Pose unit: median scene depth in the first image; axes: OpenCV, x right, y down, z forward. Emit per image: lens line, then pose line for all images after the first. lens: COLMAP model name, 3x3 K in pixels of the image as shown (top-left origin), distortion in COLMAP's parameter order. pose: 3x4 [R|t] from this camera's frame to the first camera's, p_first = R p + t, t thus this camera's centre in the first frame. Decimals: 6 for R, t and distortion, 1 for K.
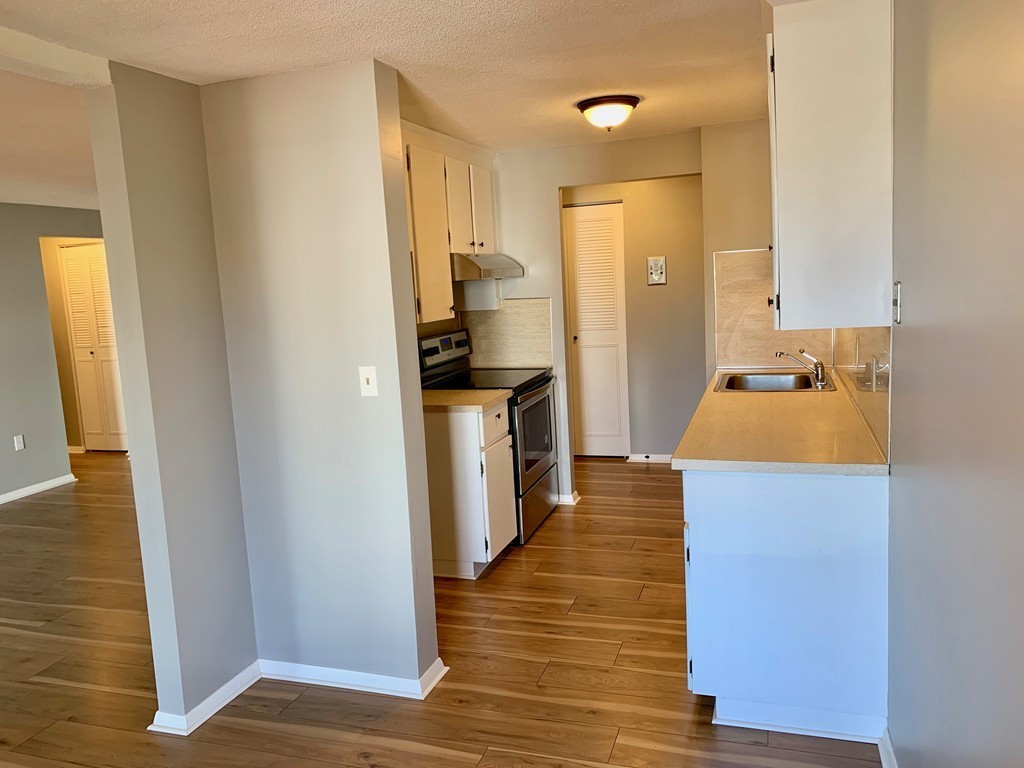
lens RADIAL K [[788.1, 0, 512.0], [0, 788.1, 384.0], [0, 0, 1]] dist [0.008108, -0.001805]
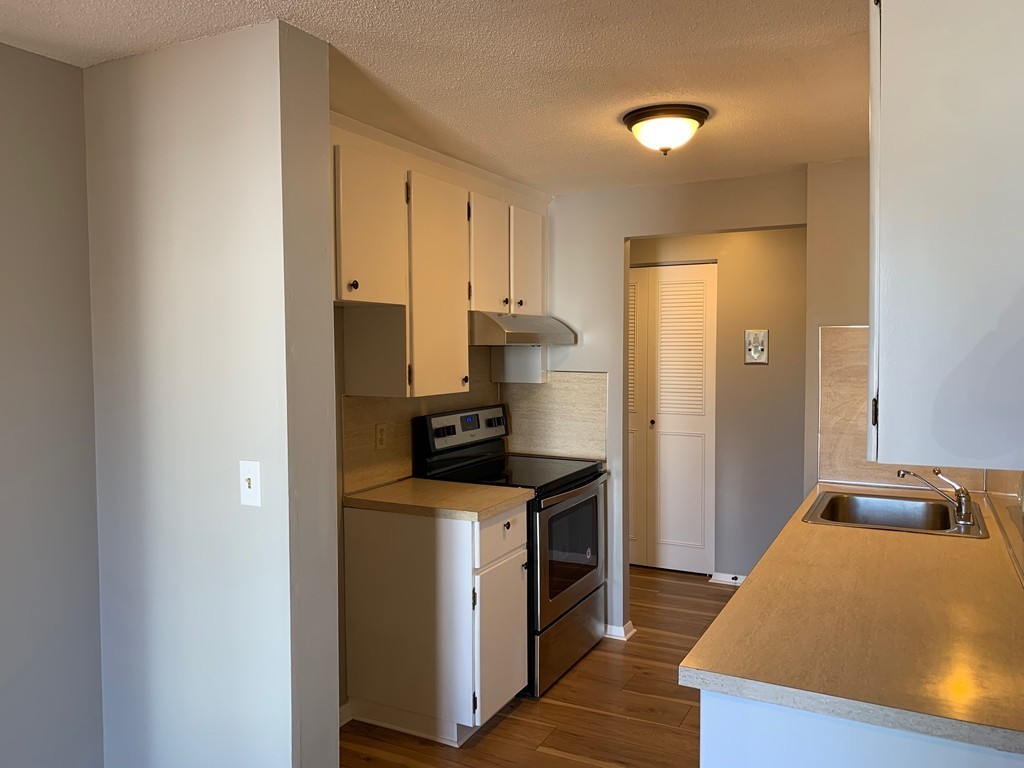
lens RADIAL K [[813.0, 0, 513.0], [0, 813.0, 373.2], [0, 0, 1]] dist [0.001926, -0.017069]
pose [[0.987223, 0.059827, -0.147685, 0.082302], [-0.073909, 0.993033, -0.091777, -0.028992], [0.141165, 0.101520, 0.984767, 0.193990]]
